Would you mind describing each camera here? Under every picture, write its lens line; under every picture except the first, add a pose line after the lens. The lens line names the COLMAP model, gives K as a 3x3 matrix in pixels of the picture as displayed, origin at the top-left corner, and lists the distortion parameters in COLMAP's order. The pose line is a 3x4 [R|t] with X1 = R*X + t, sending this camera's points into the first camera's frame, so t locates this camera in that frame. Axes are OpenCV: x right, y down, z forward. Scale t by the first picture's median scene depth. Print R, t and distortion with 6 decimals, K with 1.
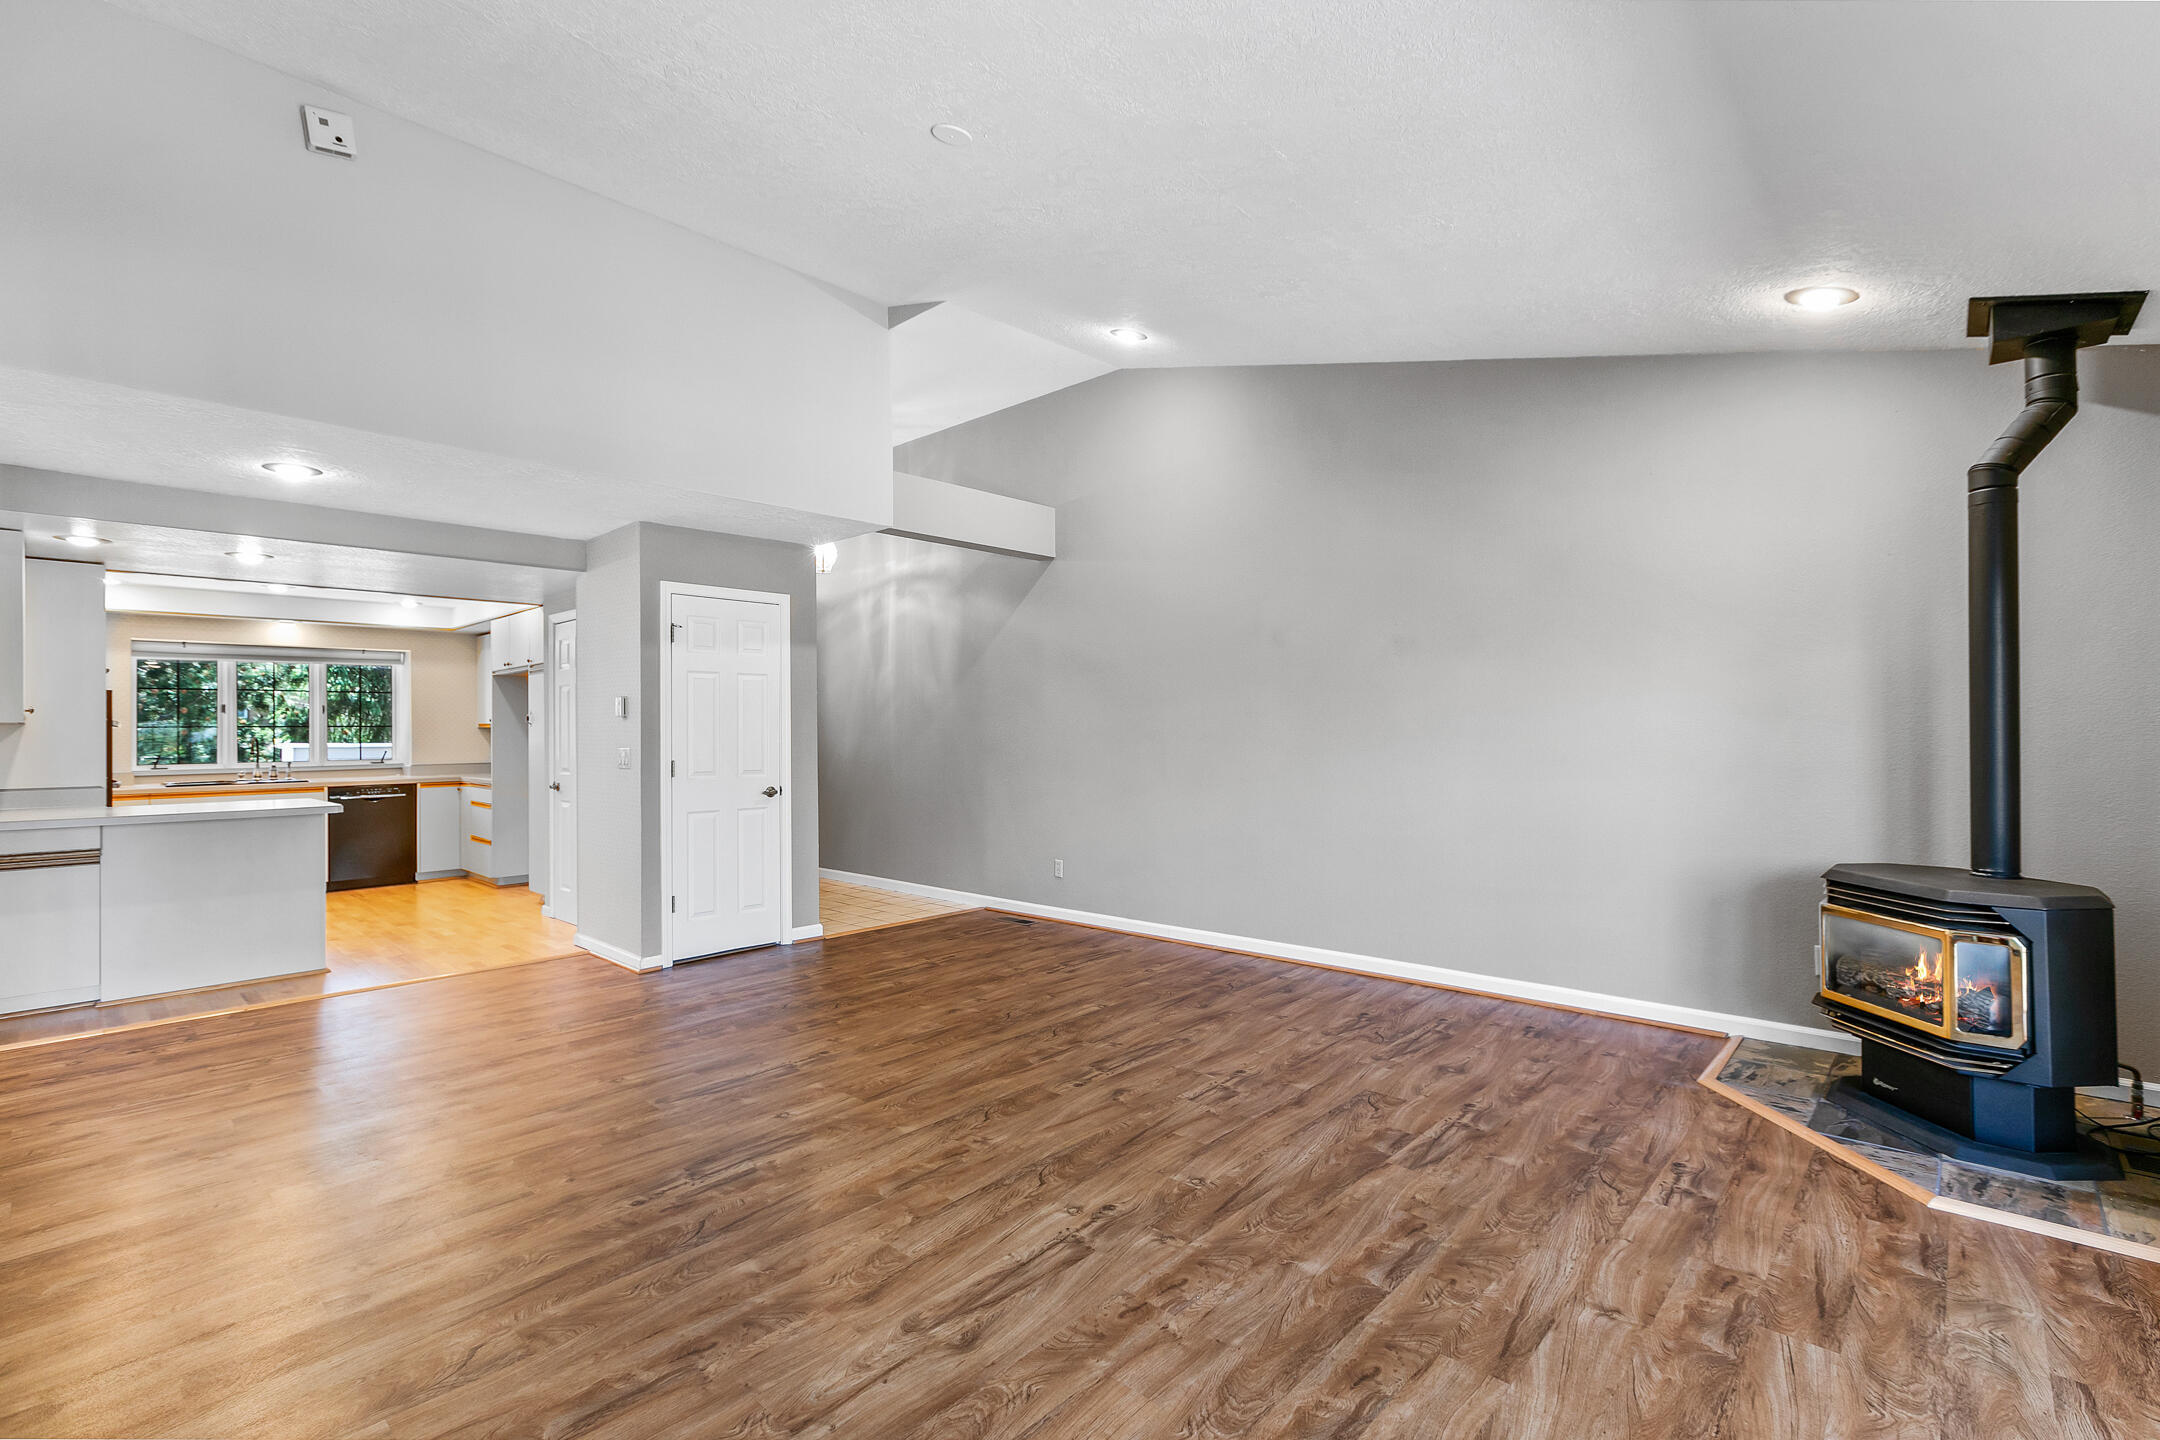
lens RADIAL K [[970.0, 0, 1066.4], [0, 970.0, 722.3], [0, 0, 1]] dist [0.011683, -0.000524]
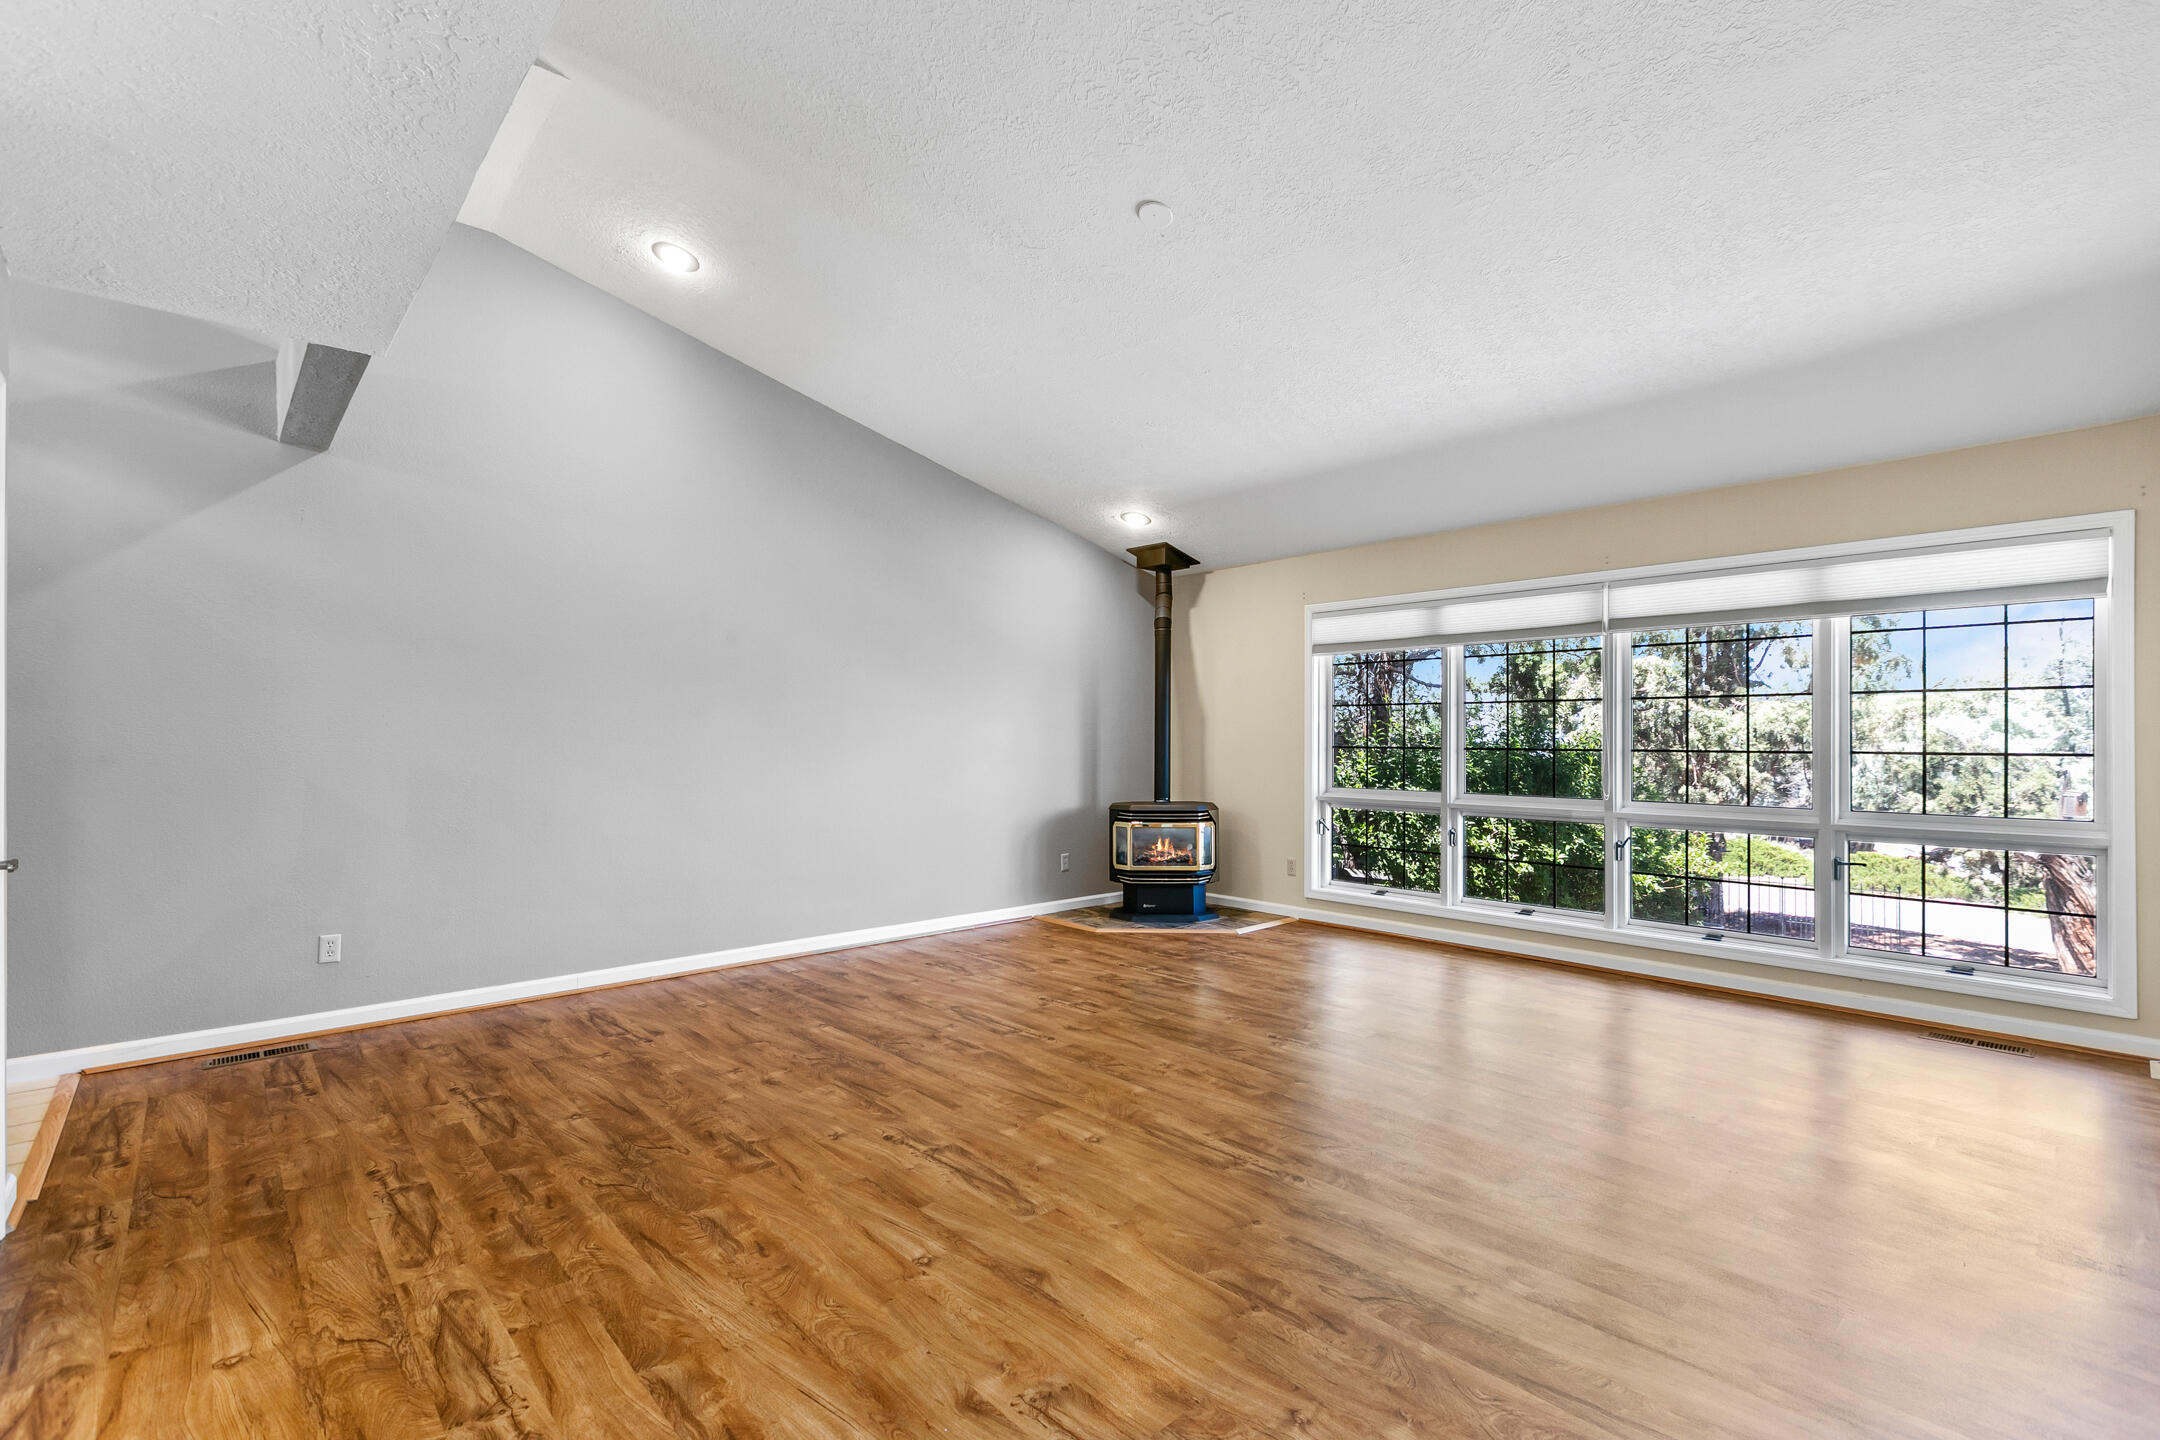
lens RADIAL K [[970.0, 0, 1102.0], [0, 970.0, 717.6], [0, 0, 1]] dist [0.011683, -0.000524]
pose [[0.071669, 0.032035, 0.996914, -1.081651], [-0.007800, 0.999472, -0.031556, 0.032283], [-0.997398, -0.005514, 0.071881, 0.827095]]
